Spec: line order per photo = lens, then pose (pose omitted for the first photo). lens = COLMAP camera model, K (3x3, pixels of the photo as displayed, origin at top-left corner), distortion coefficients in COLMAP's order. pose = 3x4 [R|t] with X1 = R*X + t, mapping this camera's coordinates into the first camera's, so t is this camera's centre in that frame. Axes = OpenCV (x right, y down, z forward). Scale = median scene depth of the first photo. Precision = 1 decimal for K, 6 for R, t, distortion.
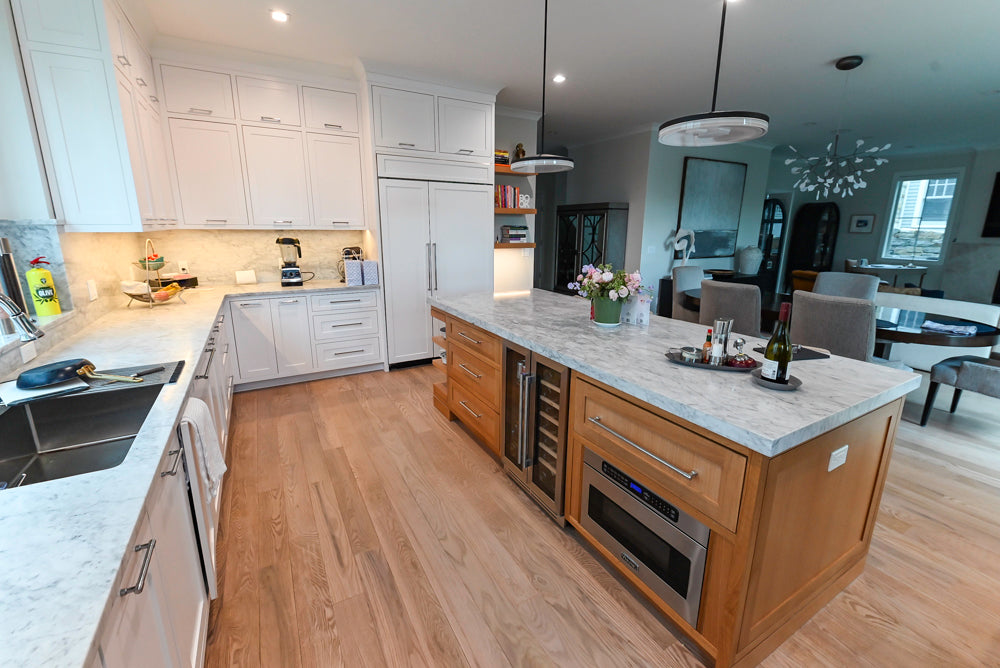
lens RADIAL K [[422.5, 0, 502.1], [0, 422.5, 324.9], [0, 0, 1]] dist [0.000957, -0.004134]
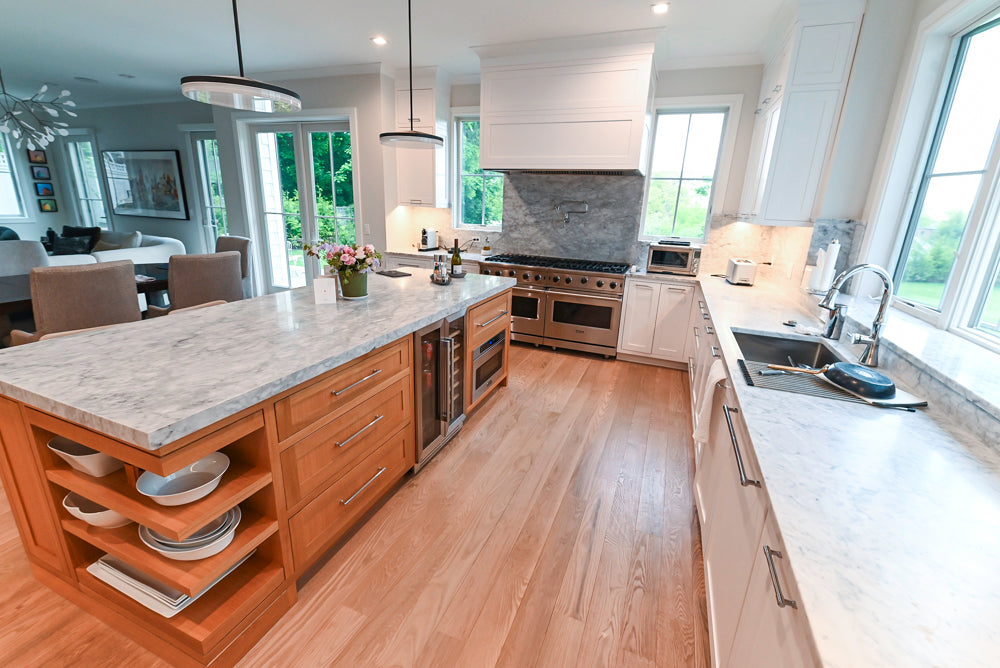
lens RADIAL K [[422.5, 0, 502.1], [0, 422.5, 324.9], [0, 0, 1]] dist [0.000957, -0.004134]
pose [[-0.620948, -0.243142, 0.745189, -0.951955], [0.136385, 0.902661, 0.408169, -0.393183], [-0.771896, 0.355085, -0.527344, 1.621546]]
